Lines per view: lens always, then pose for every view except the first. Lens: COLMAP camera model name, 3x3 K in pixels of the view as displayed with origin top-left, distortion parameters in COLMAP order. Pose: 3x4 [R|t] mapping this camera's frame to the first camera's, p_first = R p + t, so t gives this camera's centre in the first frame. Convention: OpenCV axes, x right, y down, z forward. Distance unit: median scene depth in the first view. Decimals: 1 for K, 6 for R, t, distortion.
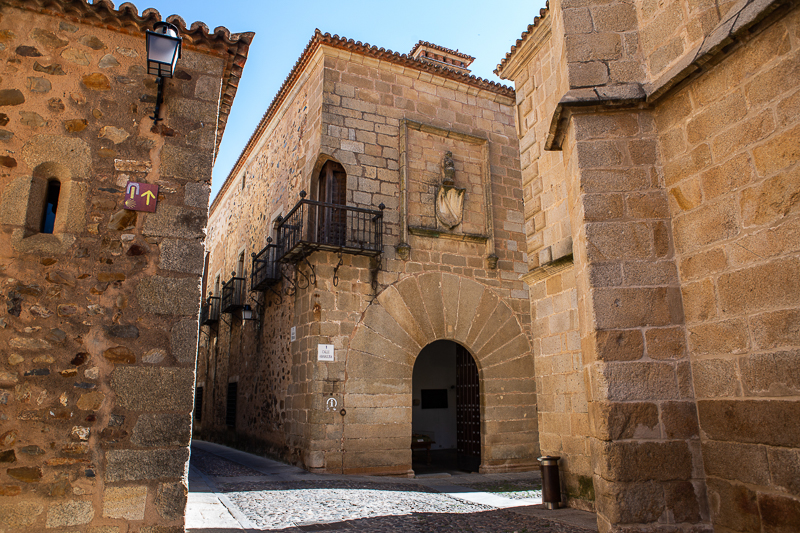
lens RADIAL K [[543.0, 0, 404.6], [0, 543.0, 268.1], [0, 0, 1]] dist [-0.096155, 0.060065]
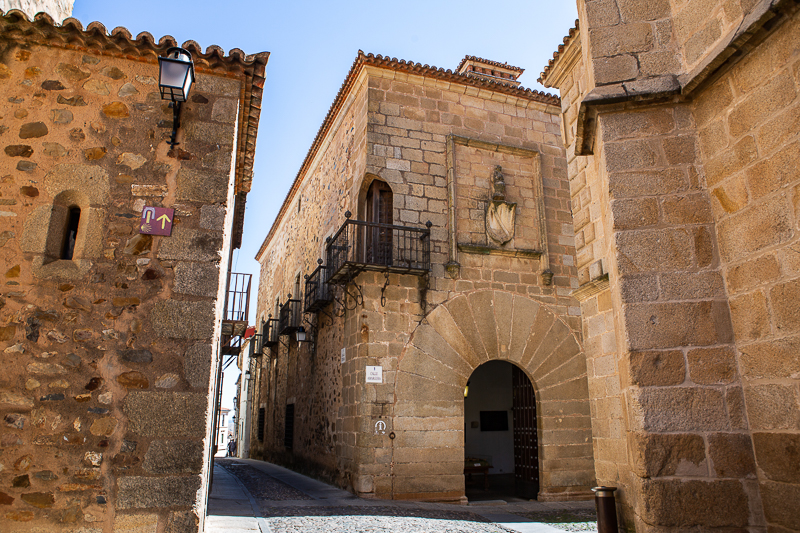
lens RADIAL K [[543.0, 0, 404.3], [0, 543.0, 268.5], [0, 0, 1]] dist [-0.096155, 0.060065]
pose [[0.991968, -0.026452, -0.123689, 0.044732], [0.022143, 0.999104, -0.036077, 0.001069], [0.124532, 0.033049, 0.991665, 0.032051]]
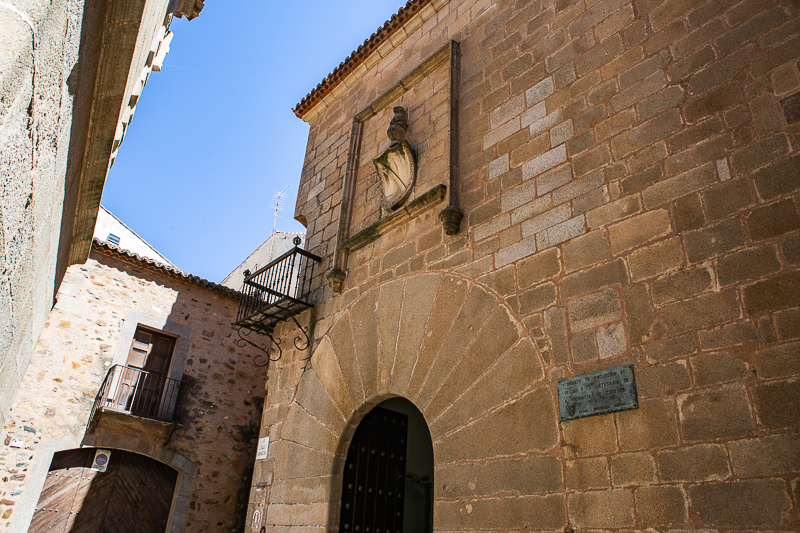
lens RADIAL K [[543.0, 0, 400.9], [0, 543.0, 266.1], [0, 0, 1]] dist [-0.096155, 0.060065]
pose [[0.277743, -0.433827, -0.857119, 0.842820], [0.169329, 0.900362, -0.400844, 0.327676], [0.945614, -0.033804, 0.323529, 1.192163]]
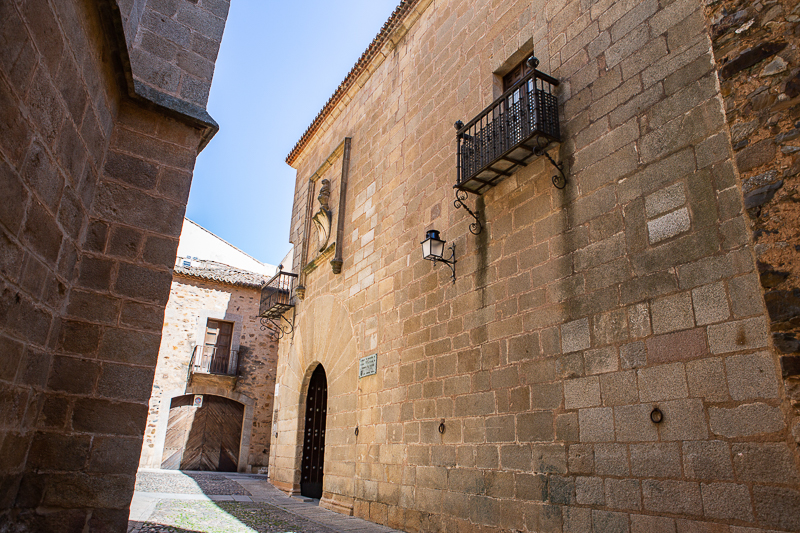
lens RADIAL K [[543.0, 0, 398.4], [0, 543.0, 266.5], [0, 0, 1]] dist [-0.096155, 0.060065]
pose [[0.055923, -0.326233, -0.943634, 1.528133], [0.201624, 0.929331, -0.309340, 0.431759], [0.977865, -0.172960, 0.117748, 1.494525]]
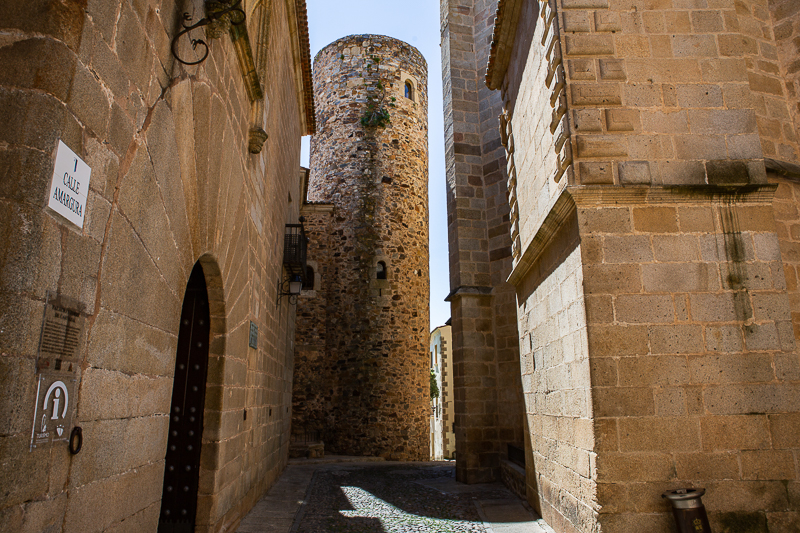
lens RADIAL K [[543.0, 0, 403.6], [0, 543.0, 269.3], [0, 0, 1]] dist [-0.096155, 0.060065]
pose [[0.325639, 0.227562, 0.917701, -0.376327], [-0.222552, 0.961781, -0.159522, 0.245533], [-0.918929, -0.152290, 0.363838, 0.979698]]
